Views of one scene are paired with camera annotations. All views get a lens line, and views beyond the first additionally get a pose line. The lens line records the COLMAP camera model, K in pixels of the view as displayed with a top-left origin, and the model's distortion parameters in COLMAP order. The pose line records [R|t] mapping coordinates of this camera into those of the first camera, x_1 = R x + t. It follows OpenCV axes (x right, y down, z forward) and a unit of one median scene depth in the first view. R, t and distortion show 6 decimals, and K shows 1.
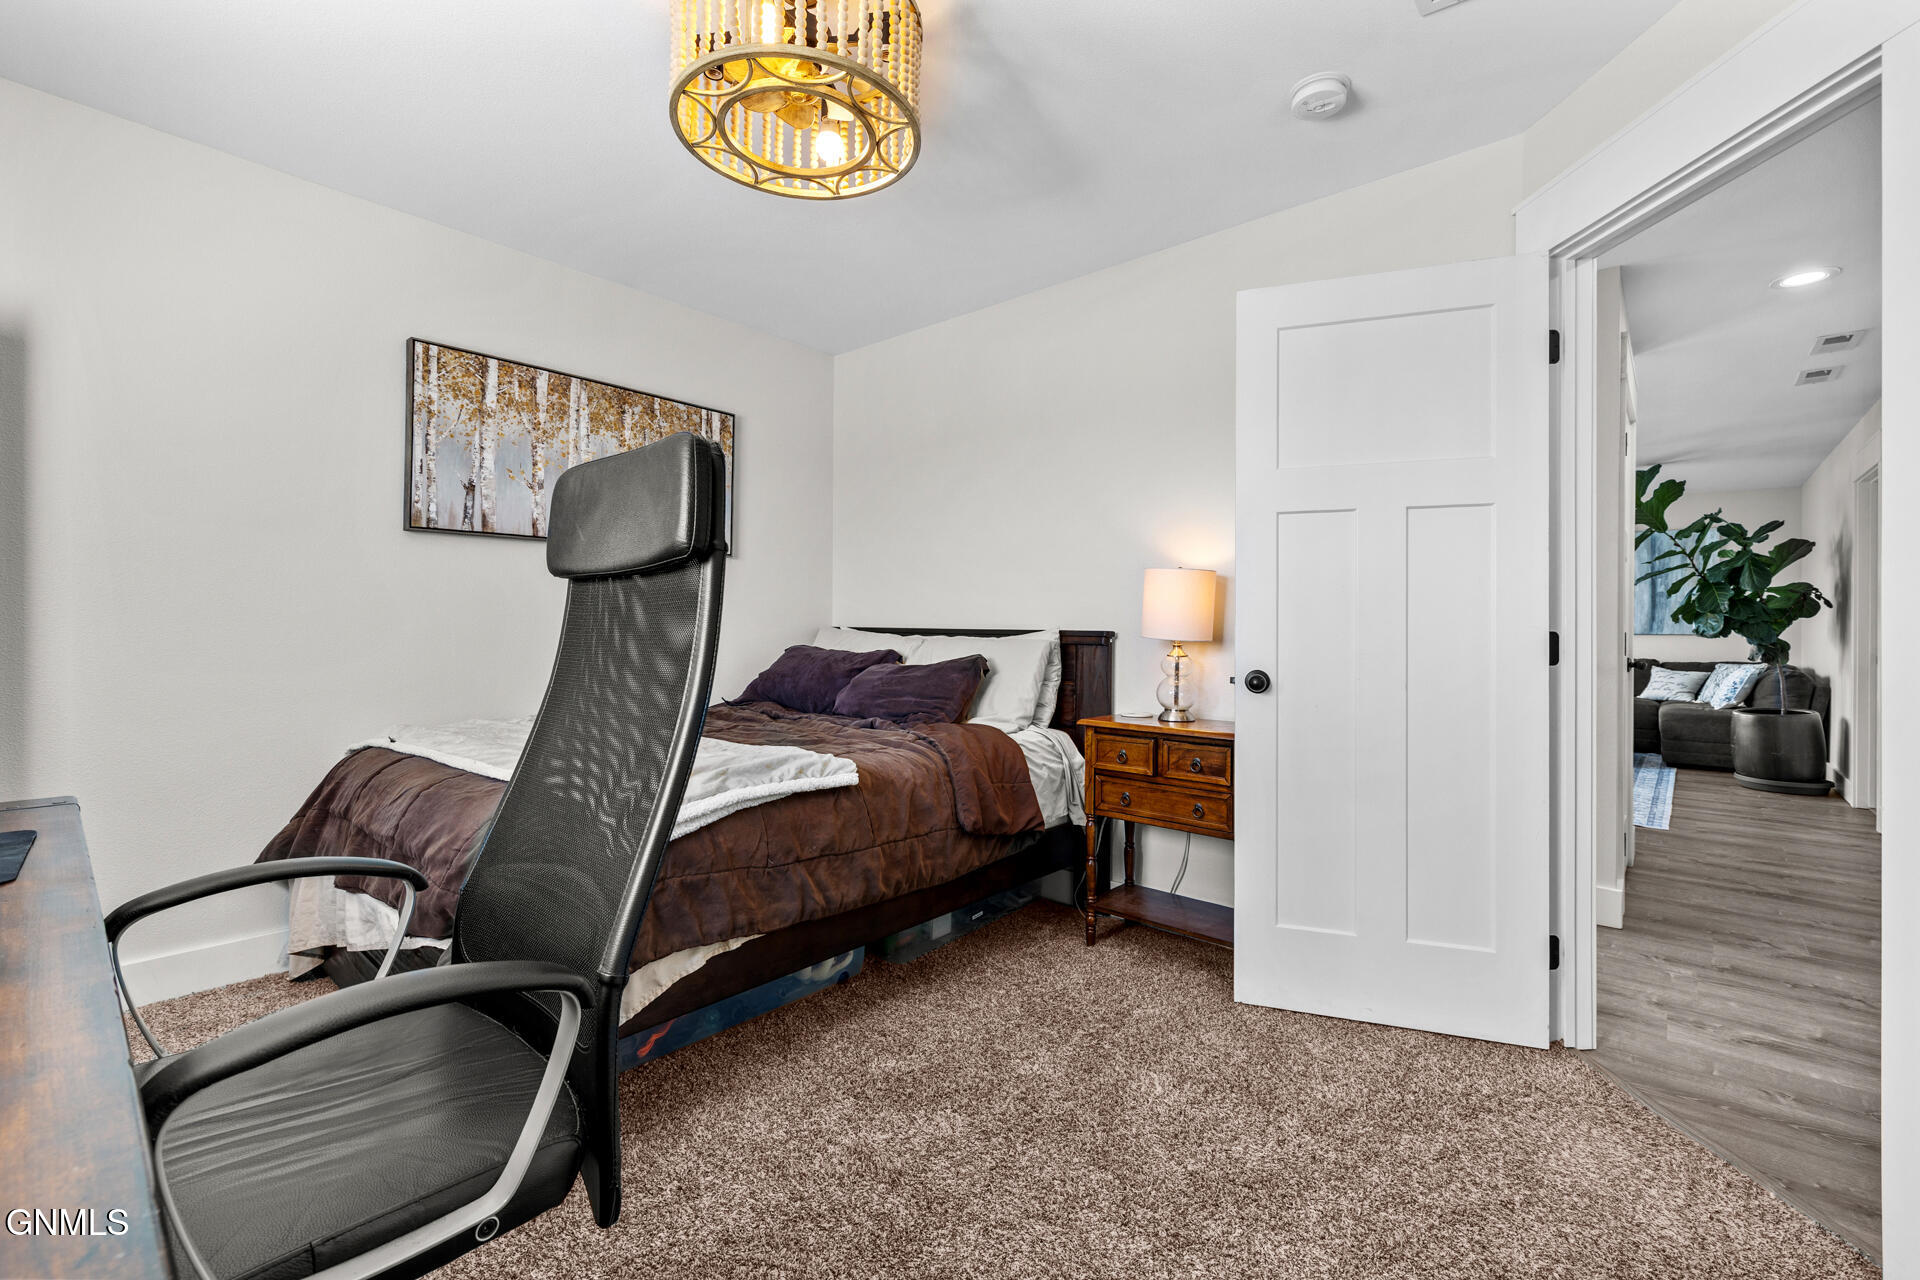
lens RADIAL K [[822.9, 0, 966.6], [0, 822.9, 624.6], [0, 0, 1]] dist [-0.001619, -0.000329]
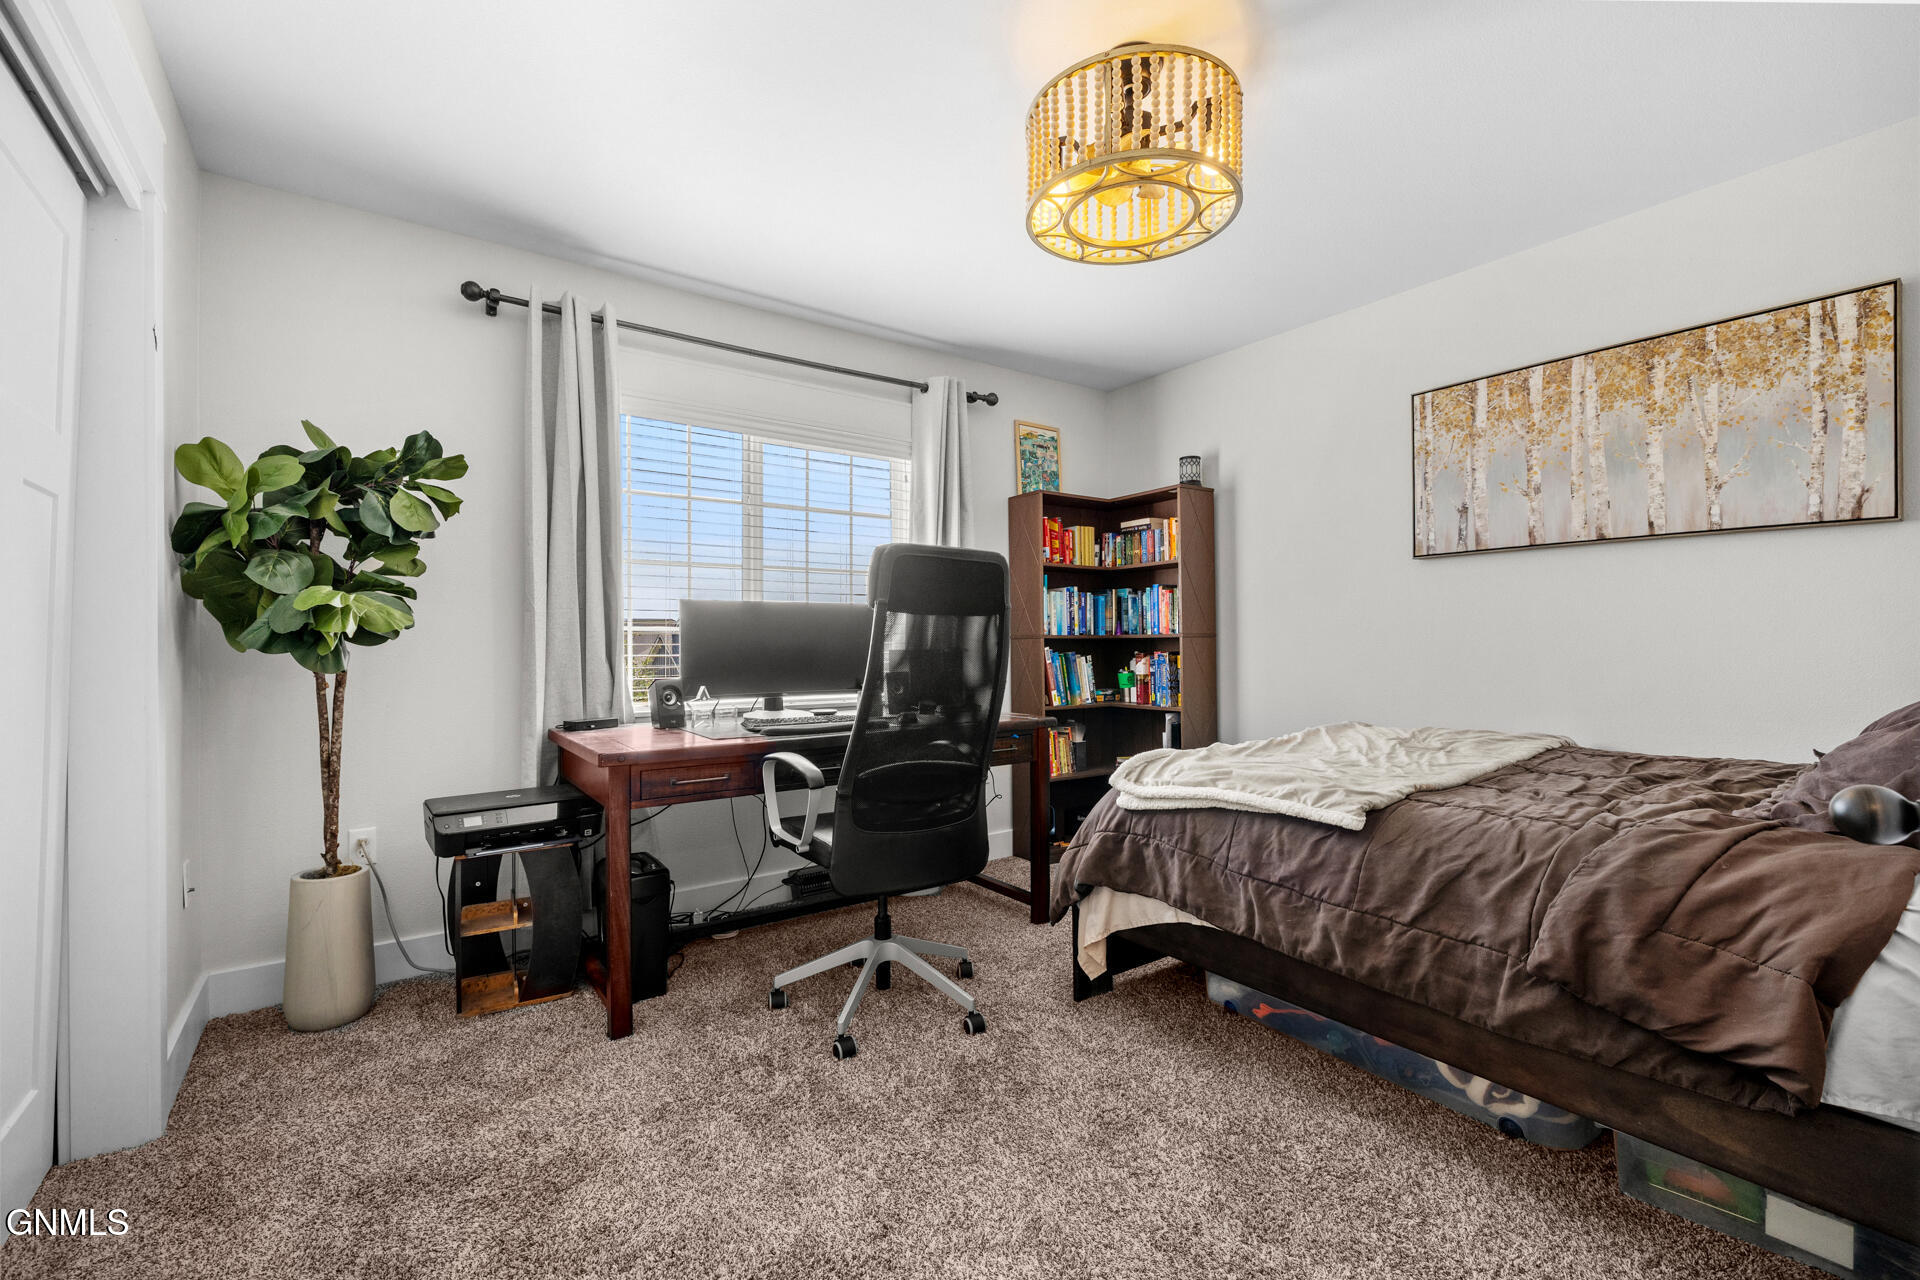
lens RADIAL K [[822.9, 0, 963.9], [0, 822.9, 648.7], [0, 0, 1]] dist [-0.001619, -0.000329]
pose [[-0.225086, -0.002781, -0.974335, 0.564295], [0.006648, 0.999968, -0.004390, 0.011503], [0.974316, -0.007466, -0.225060, 0.601206]]
